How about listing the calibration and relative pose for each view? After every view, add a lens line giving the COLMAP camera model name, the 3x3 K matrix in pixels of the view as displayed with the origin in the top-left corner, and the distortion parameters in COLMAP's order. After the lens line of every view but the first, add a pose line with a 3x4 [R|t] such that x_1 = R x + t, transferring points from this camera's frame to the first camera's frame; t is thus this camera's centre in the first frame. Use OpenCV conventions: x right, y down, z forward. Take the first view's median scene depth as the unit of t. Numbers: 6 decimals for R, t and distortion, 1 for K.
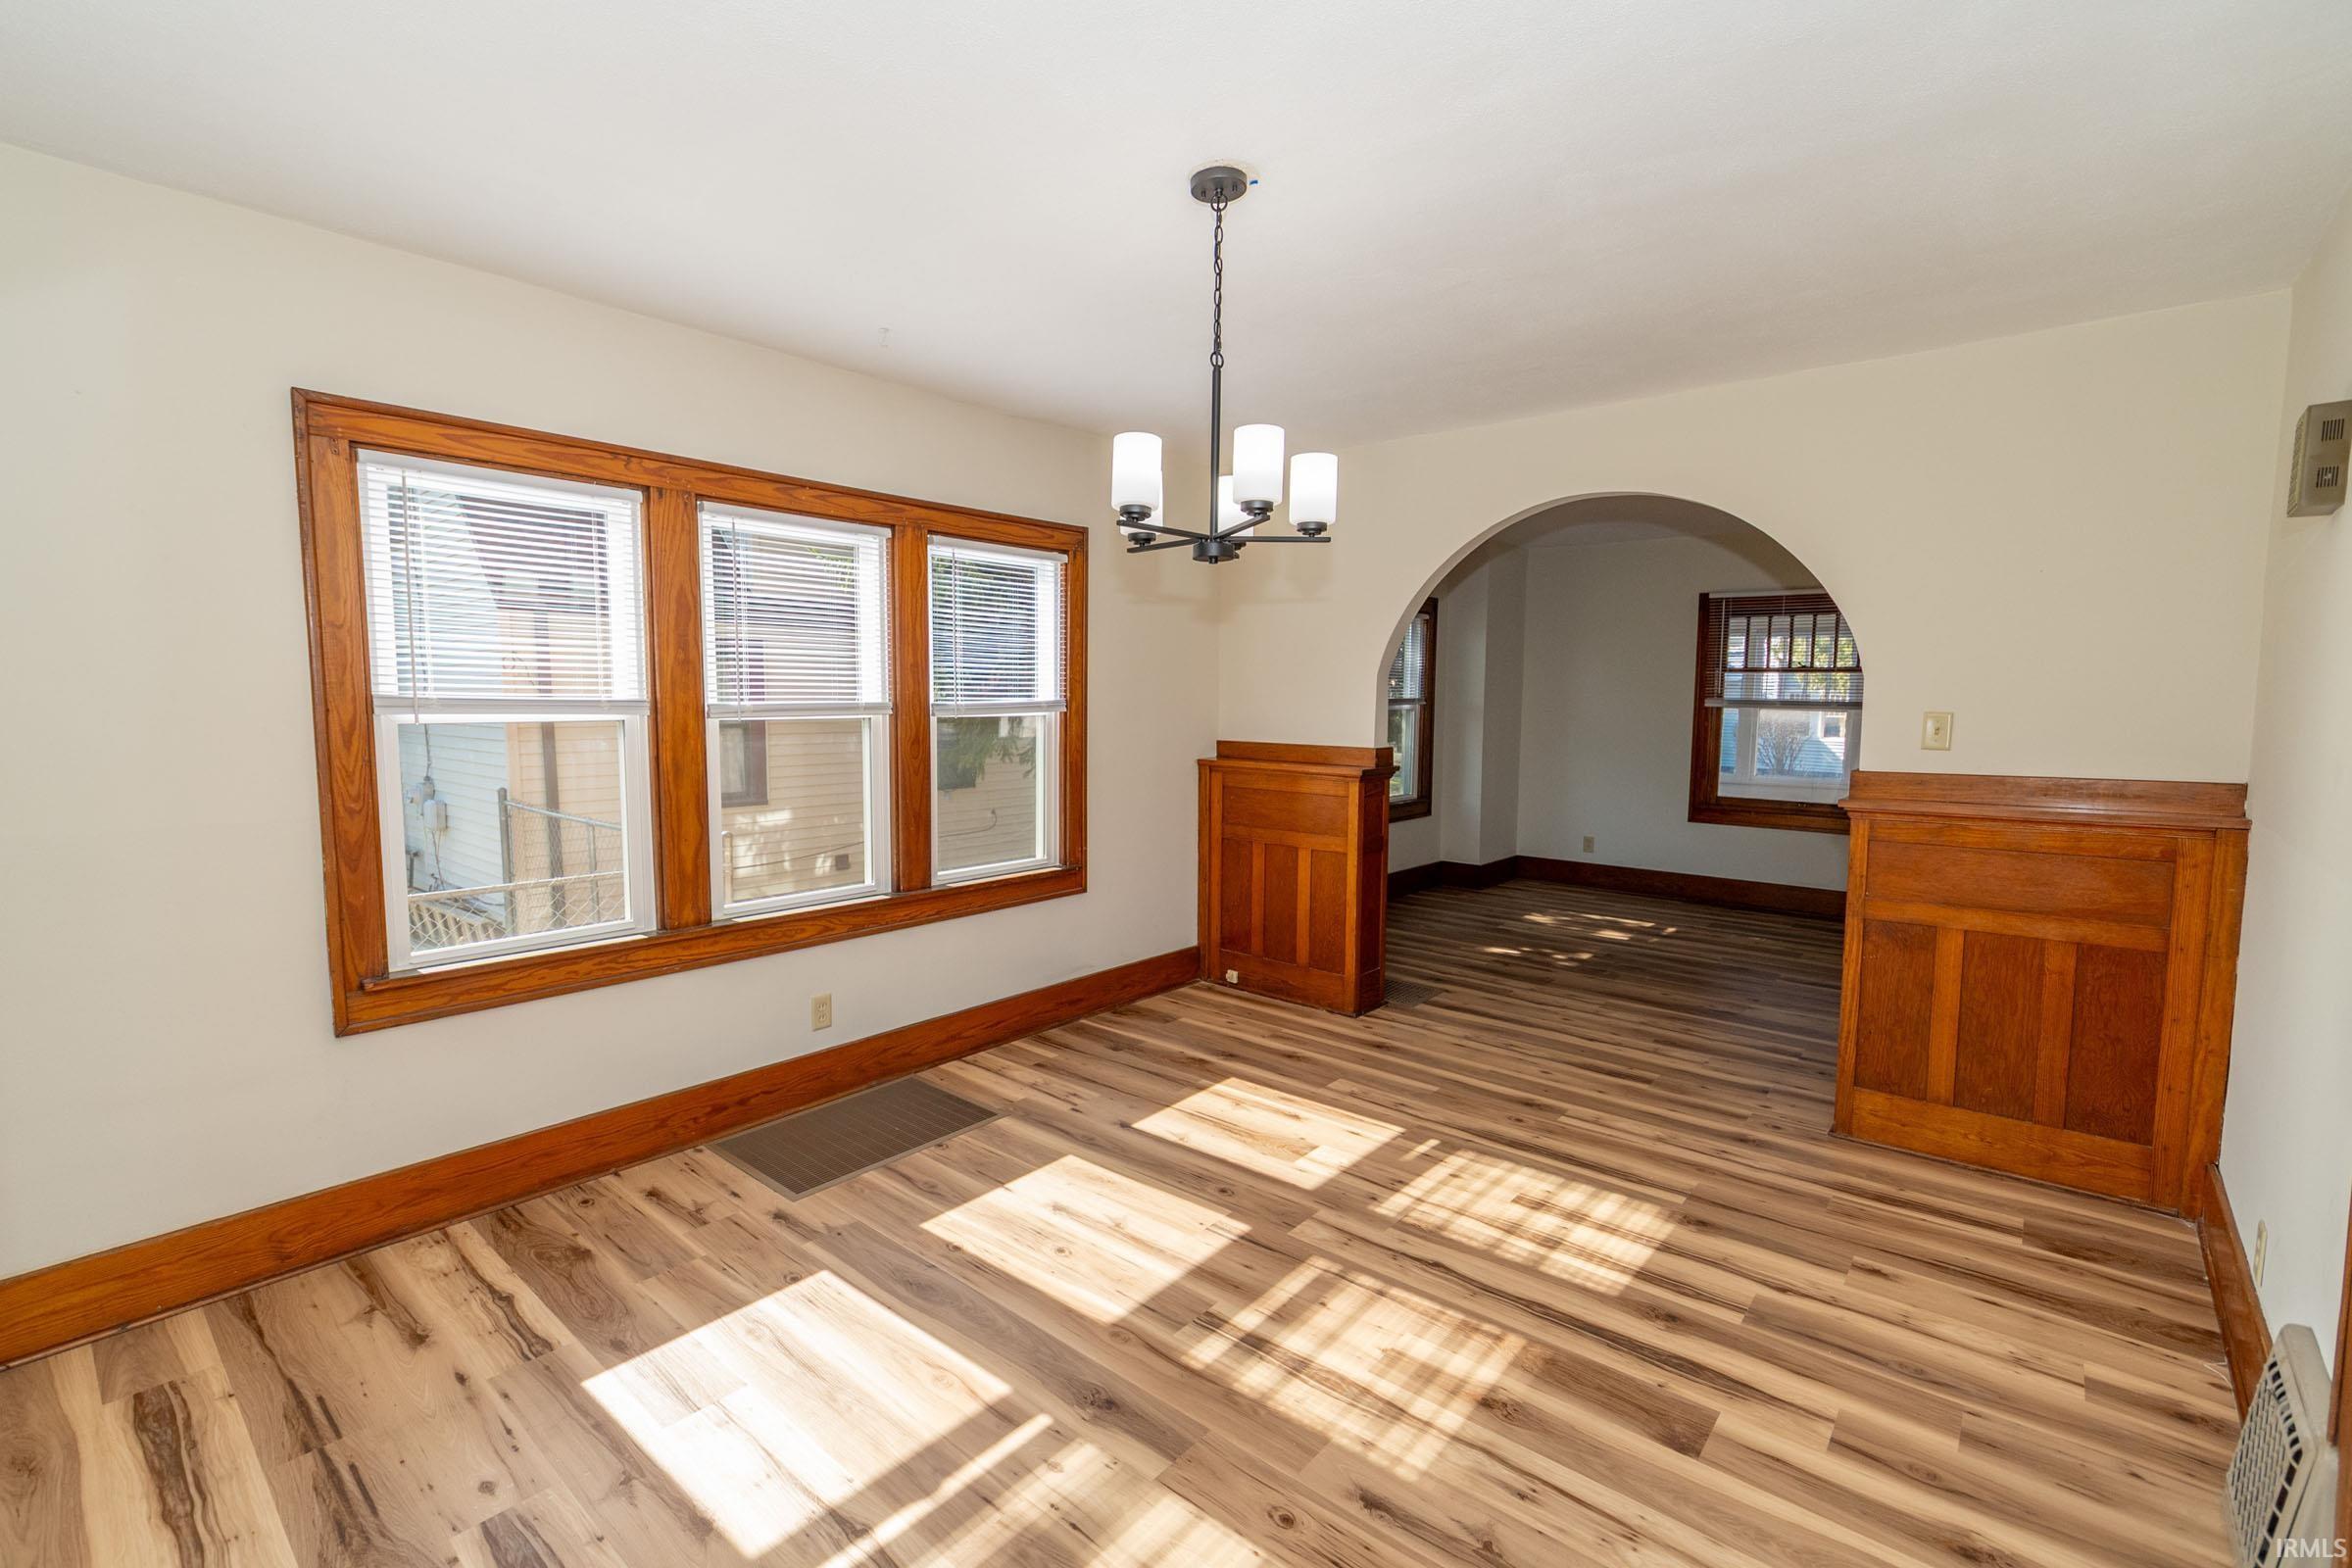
lens RADIAL K [[1027.3, 0, 1153.6], [0, 1027.3, 781.9], [0, 0, 1]] dist [-0.000255, -0.000378]
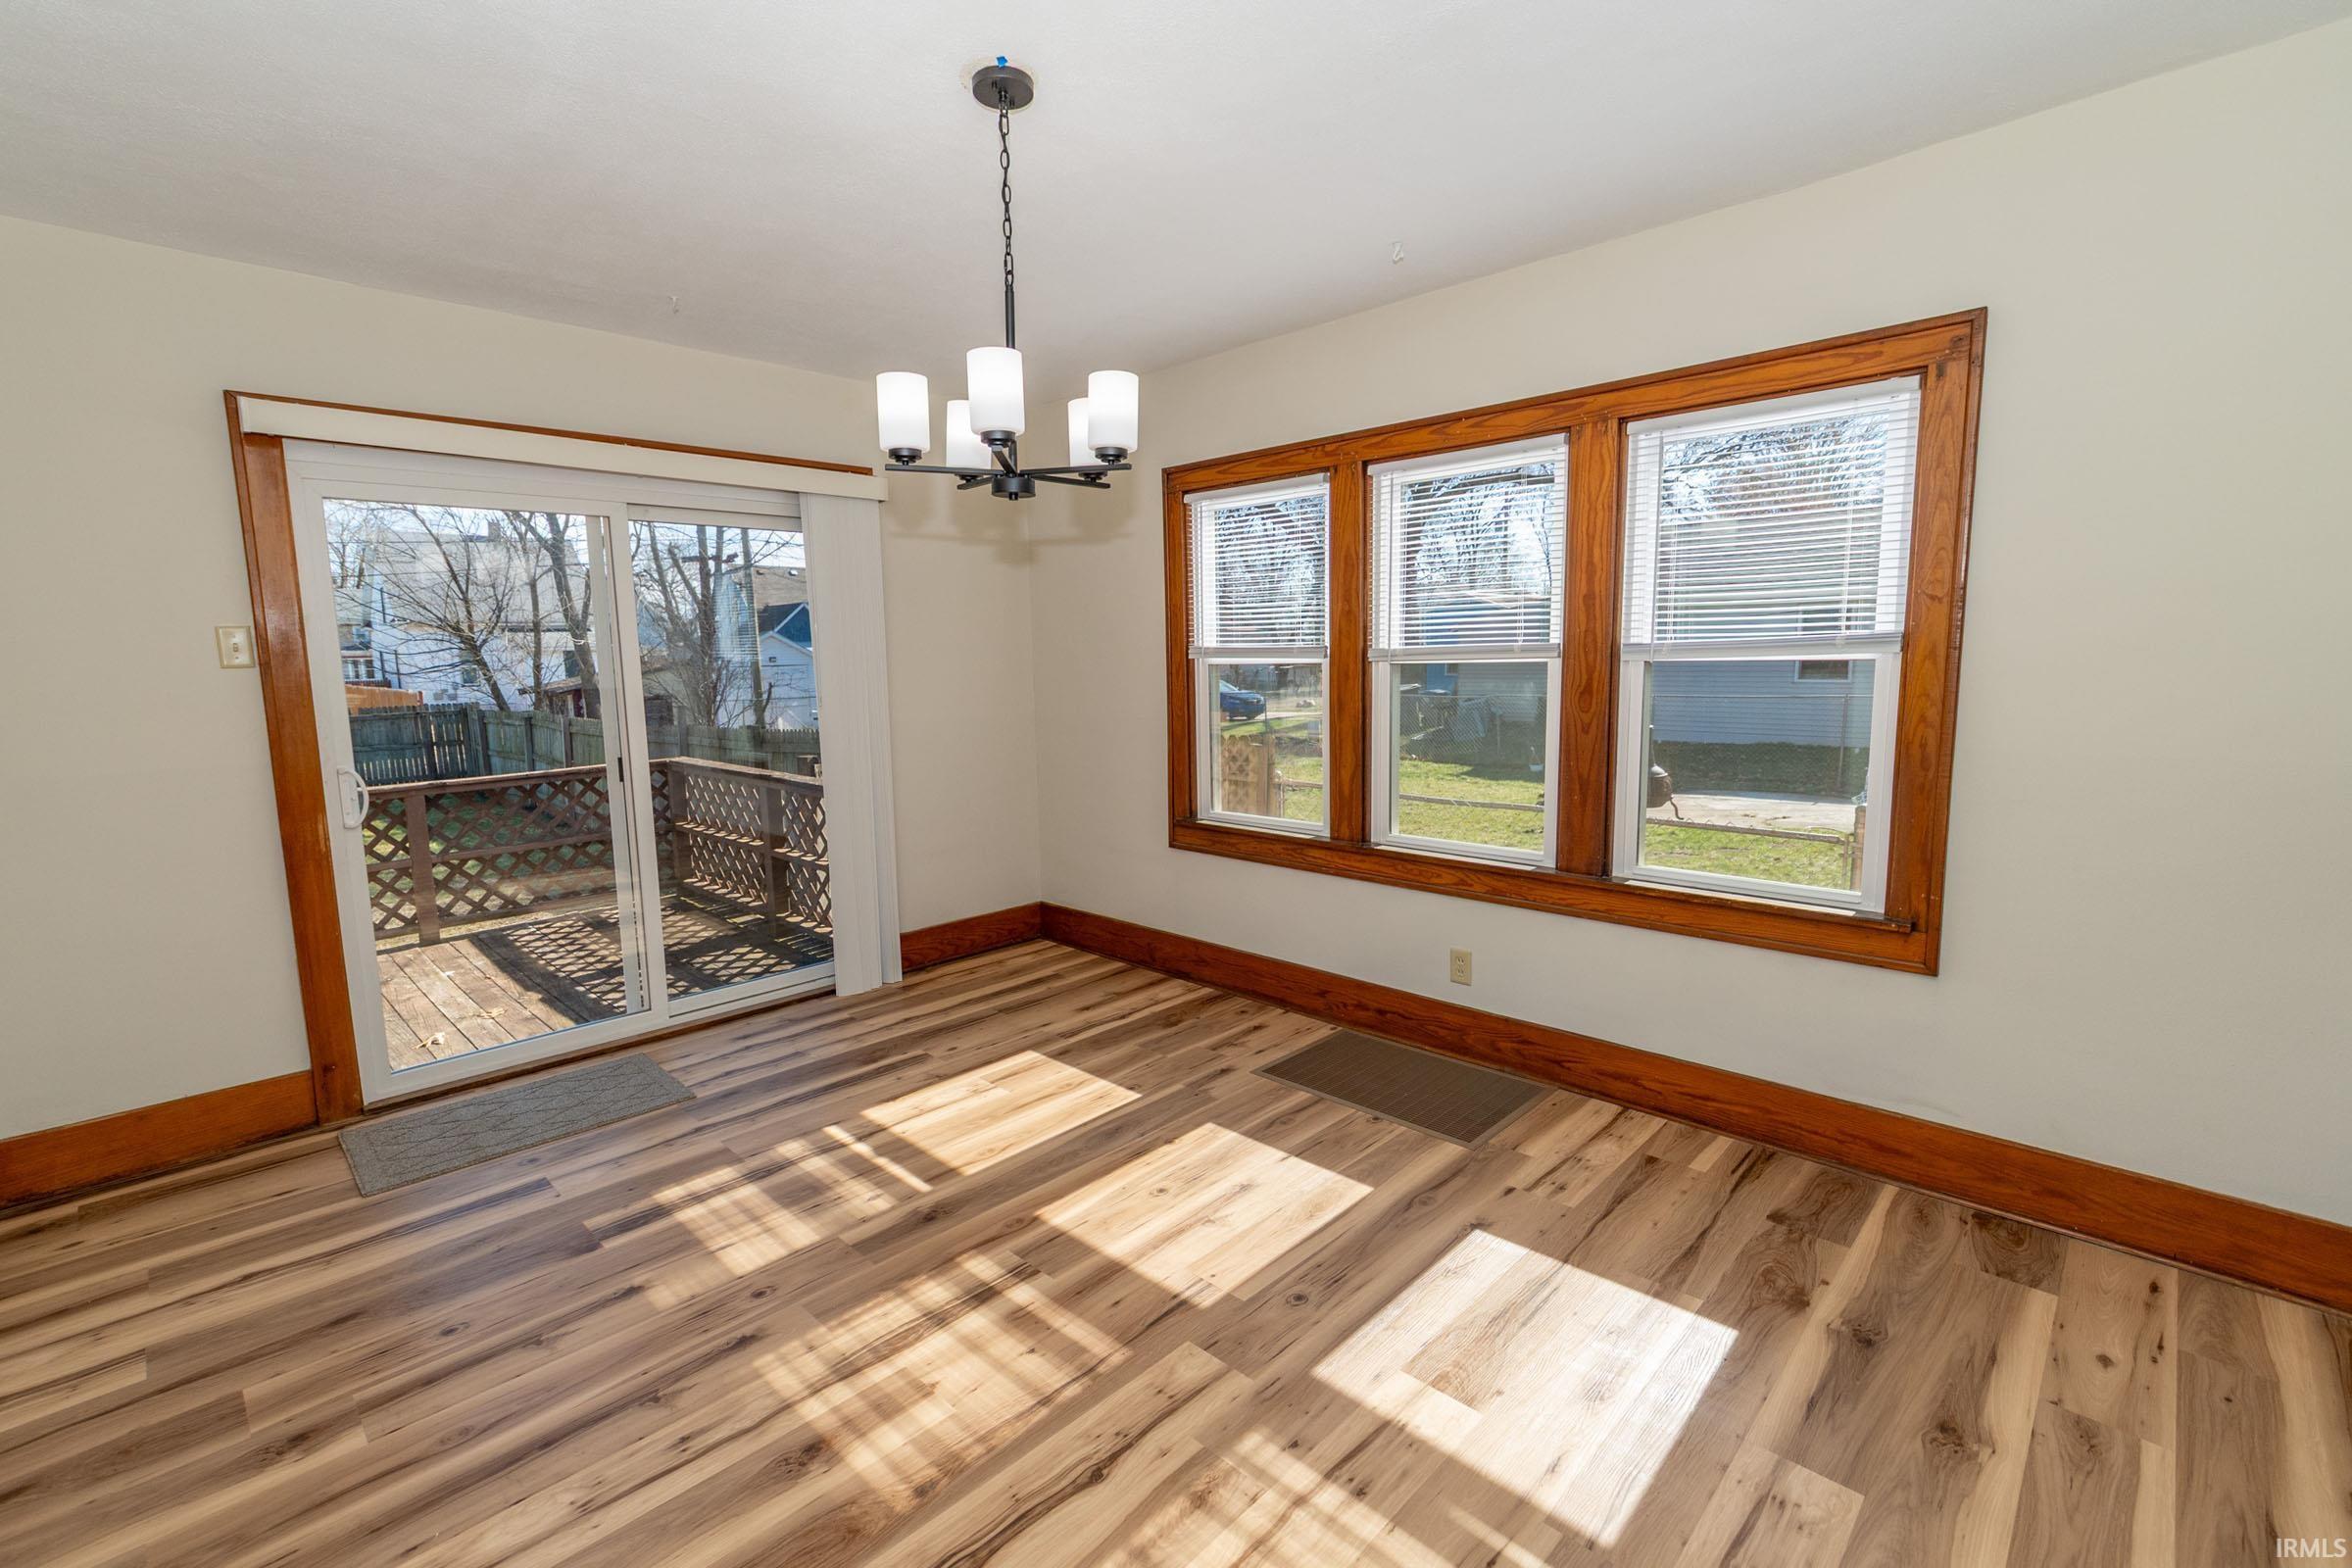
lens RADIAL K [[1047.9, 0, 1140.1], [0, 1047.9, 782.1], [0, 0, 1]] dist [0.015968, -0.000377]
pose [[-0.075825, 0.120222, -0.989847, 0.778078], [-0.061212, 0.990271, 0.124962, -0.063285], [0.995241, 0.070065, -0.067729, 0.888302]]
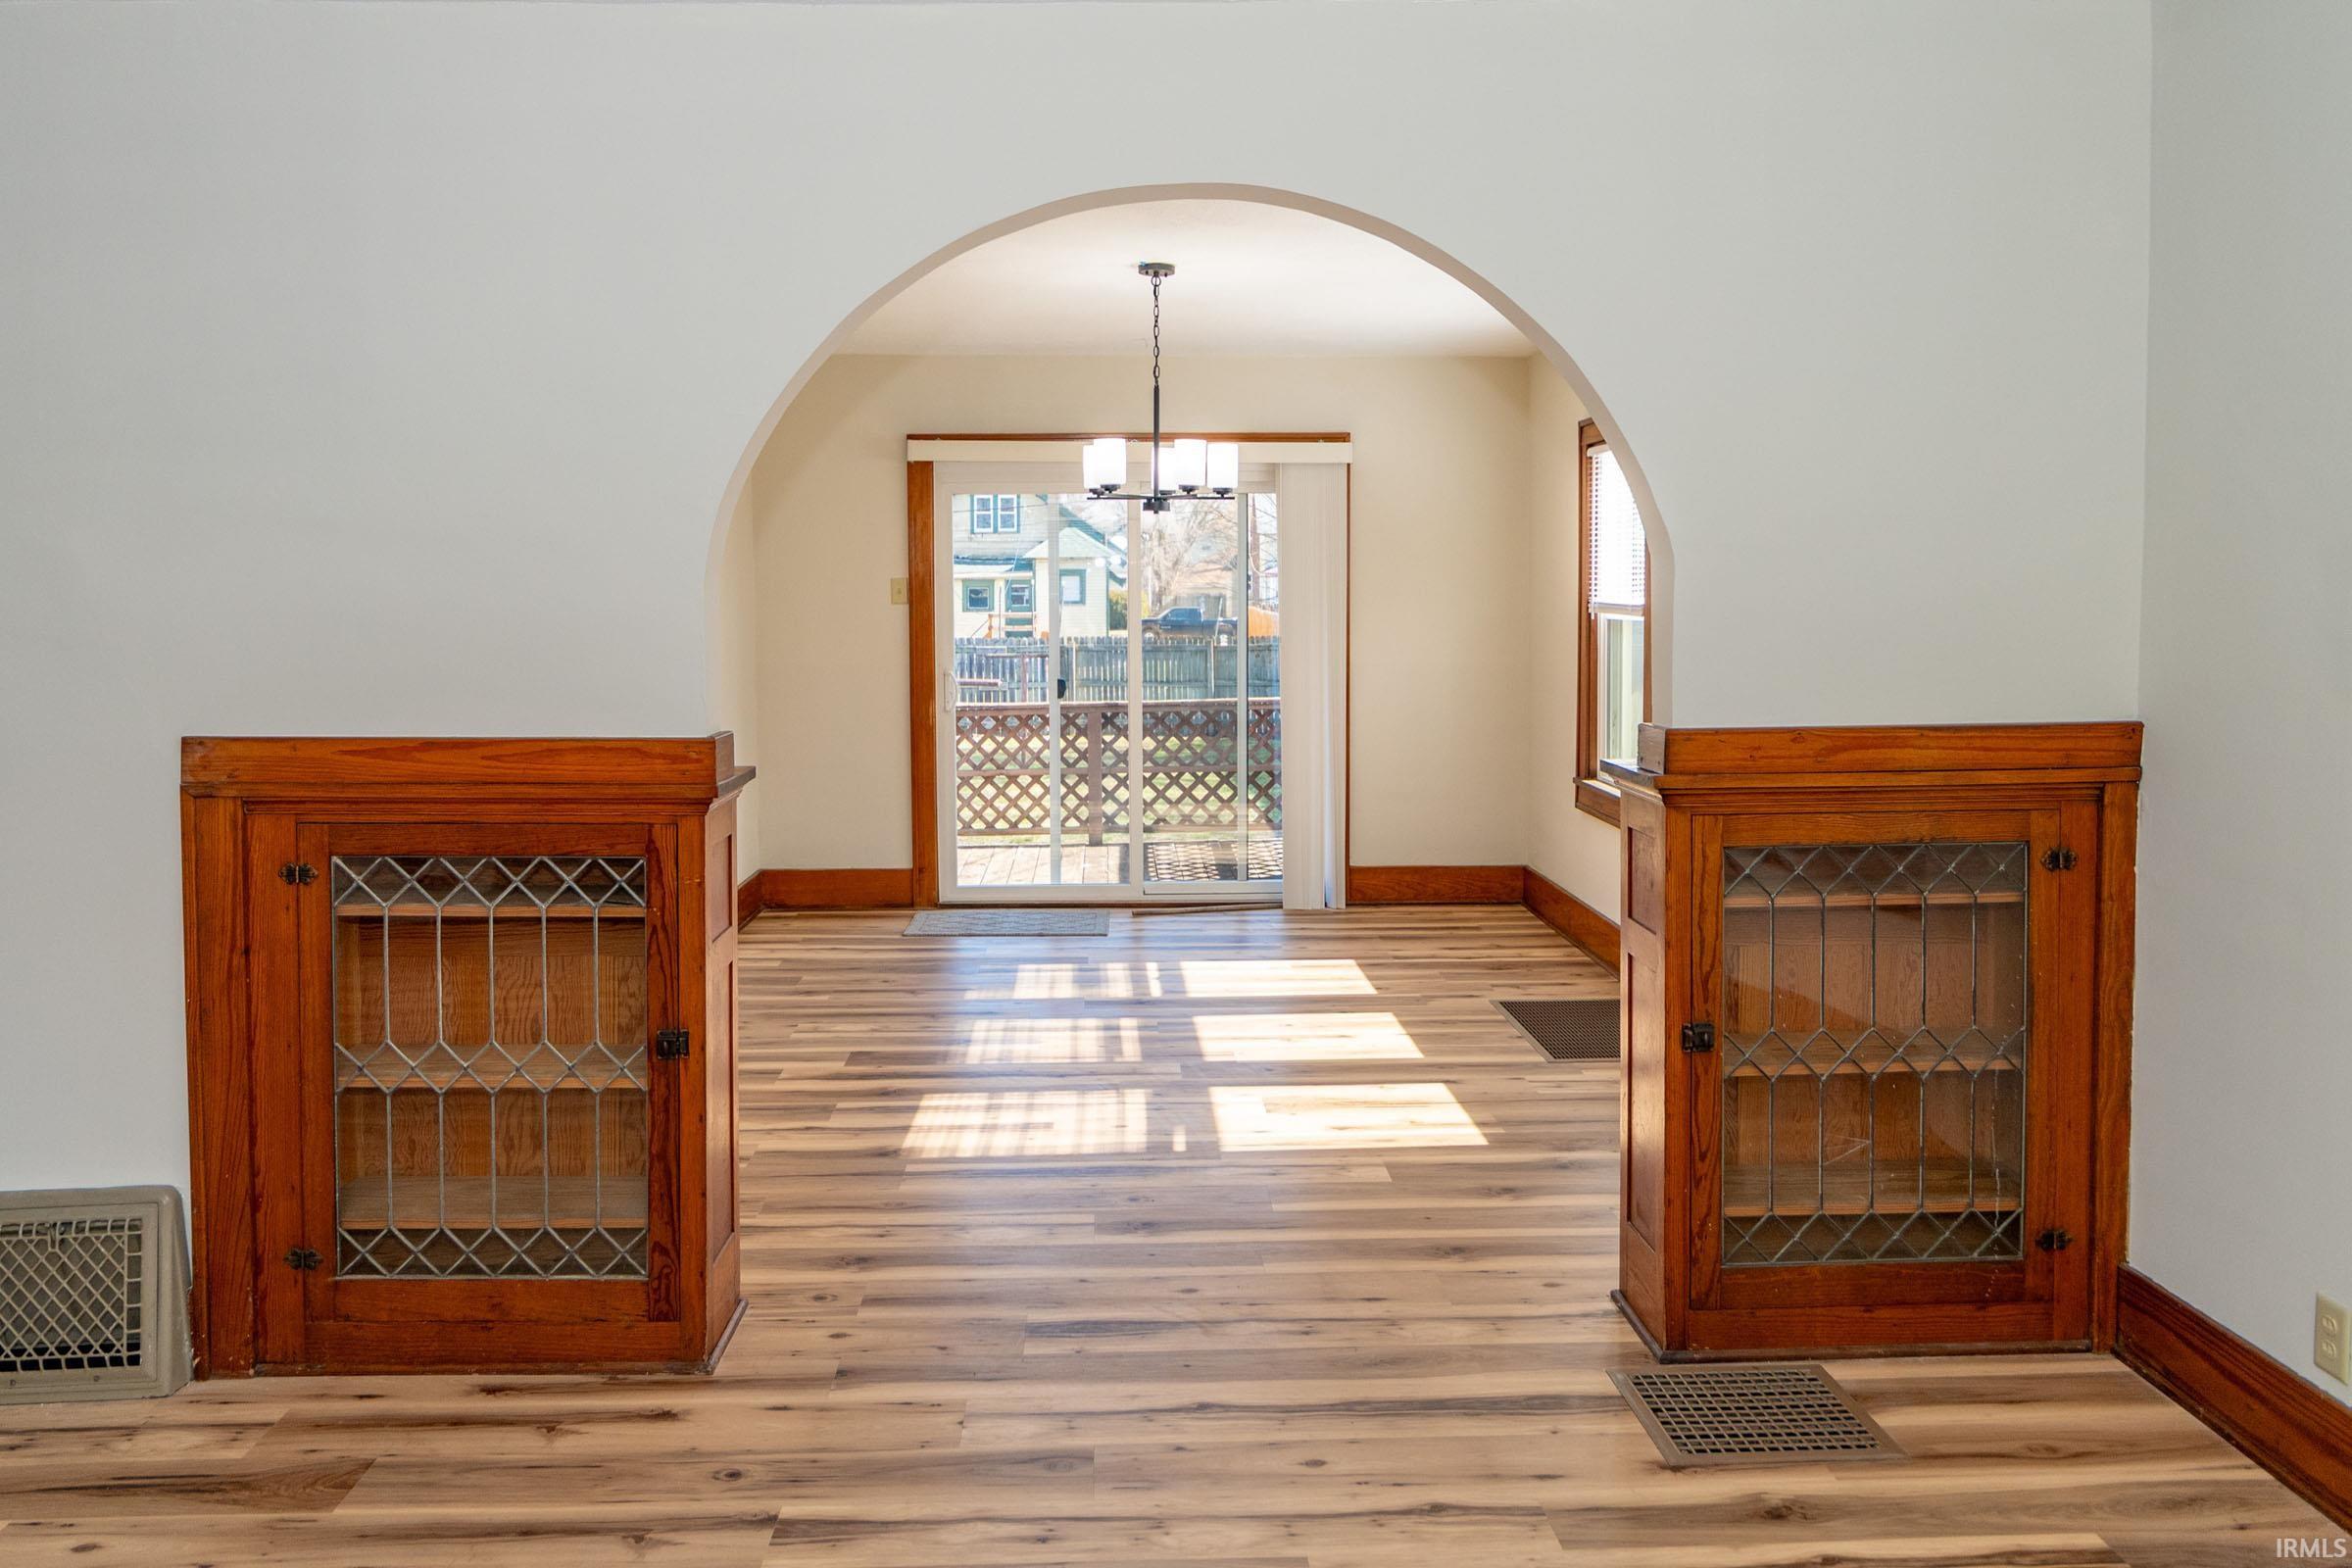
lens RADIAL K [[1709.5, 0, 1167.1], [0, 1709.5, 655.7], [0, 0, 1]] dist [0.009432, -0.005589]
pose [[-0.725944, 0.022450, -0.687387, 1.312512], [-0.059015, 0.993747, 0.094782, -0.181232], [0.685217, 0.109373, -0.720080, 2.095328]]
